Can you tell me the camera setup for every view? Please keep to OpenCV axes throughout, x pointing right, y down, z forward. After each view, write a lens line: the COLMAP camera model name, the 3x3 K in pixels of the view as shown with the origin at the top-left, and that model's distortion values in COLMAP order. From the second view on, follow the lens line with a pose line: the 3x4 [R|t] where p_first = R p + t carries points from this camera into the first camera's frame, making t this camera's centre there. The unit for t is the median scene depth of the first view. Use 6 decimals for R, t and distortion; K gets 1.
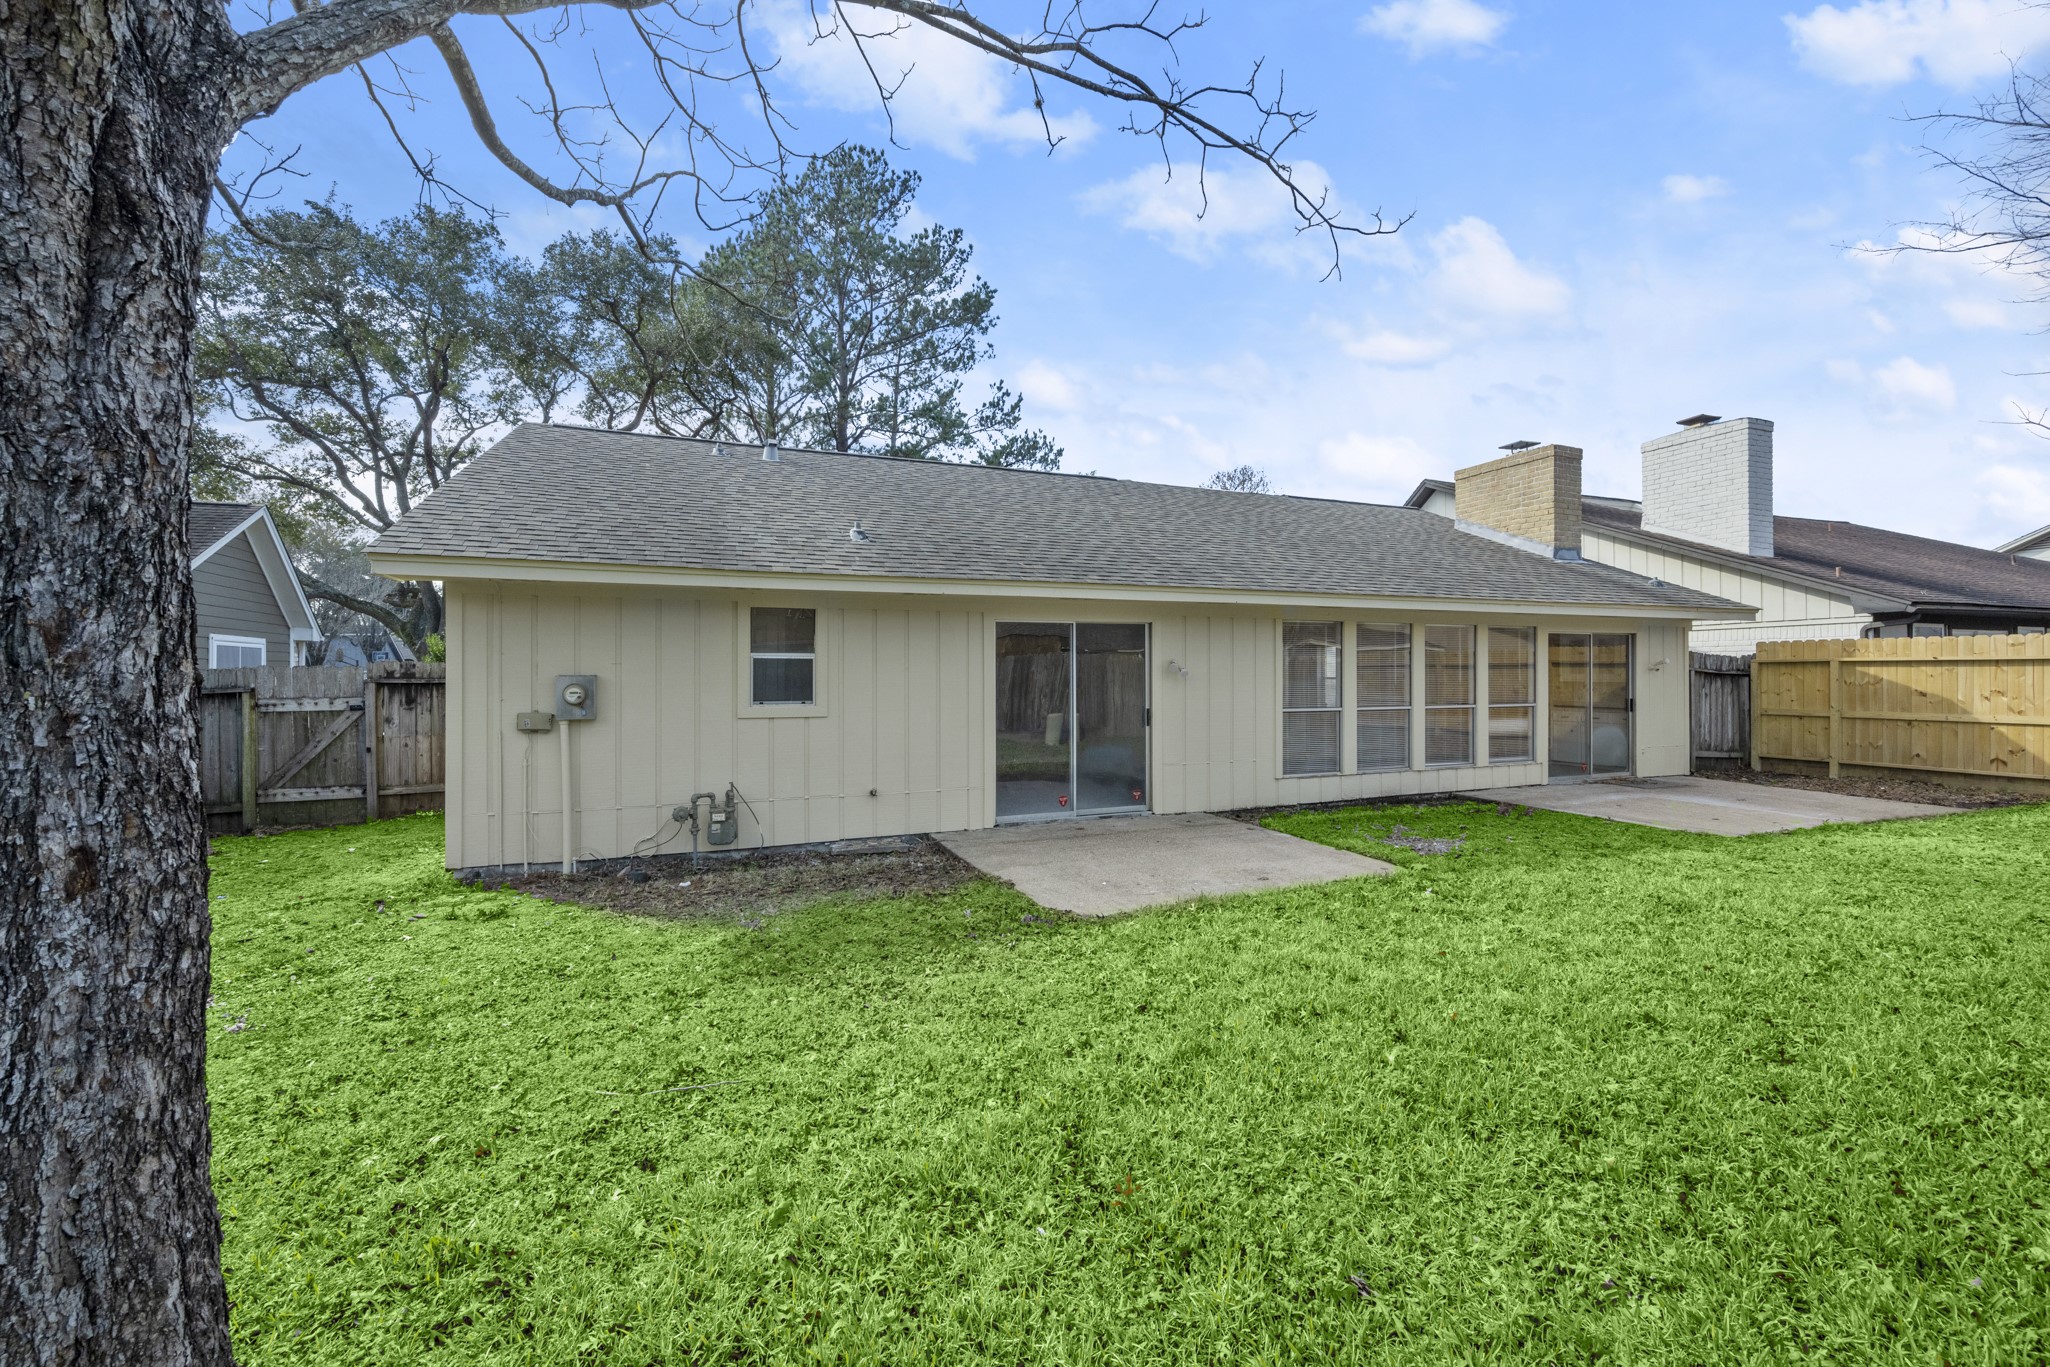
lens RADIAL K [[825.9, 0, 1022.7], [0, 825.9, 676.7], [0, 0, 1]] dist [-0.002605, -0.000077]
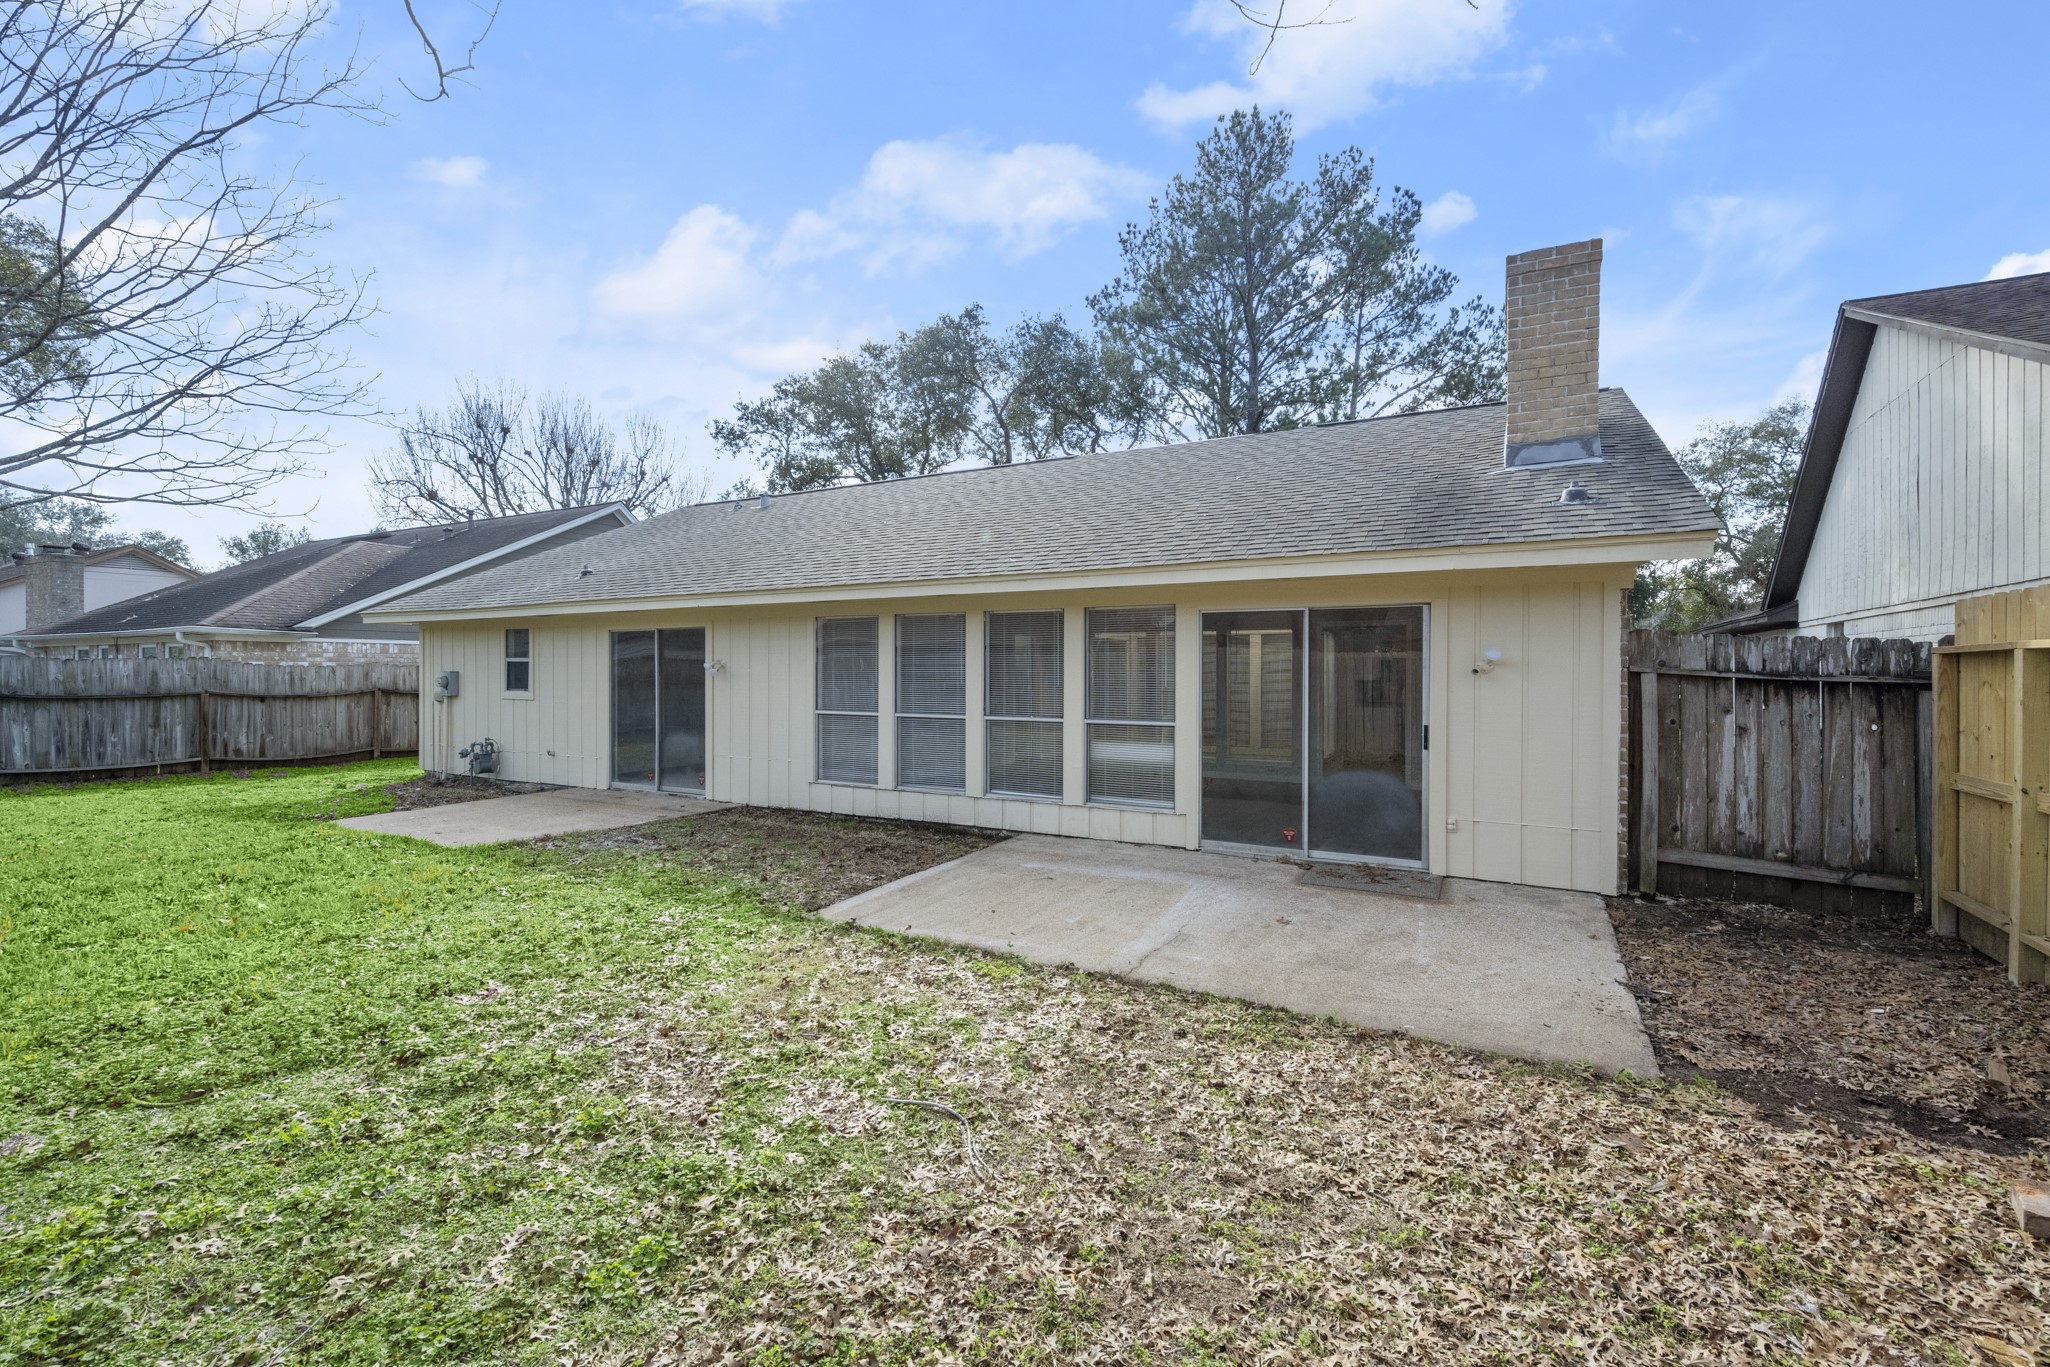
lens RADIAL K [[924.4, 0, 1020.4], [0, 924.4, 677.0], [0, 0, 1]] dist [0.001854, 0.000087]
pose [[0.625967, 0.008617, -0.779802, 1.294985], [-0.010687, 0.999940, 0.002471, -0.005341], [0.779777, 0.006787, 0.626021, 0.510120]]
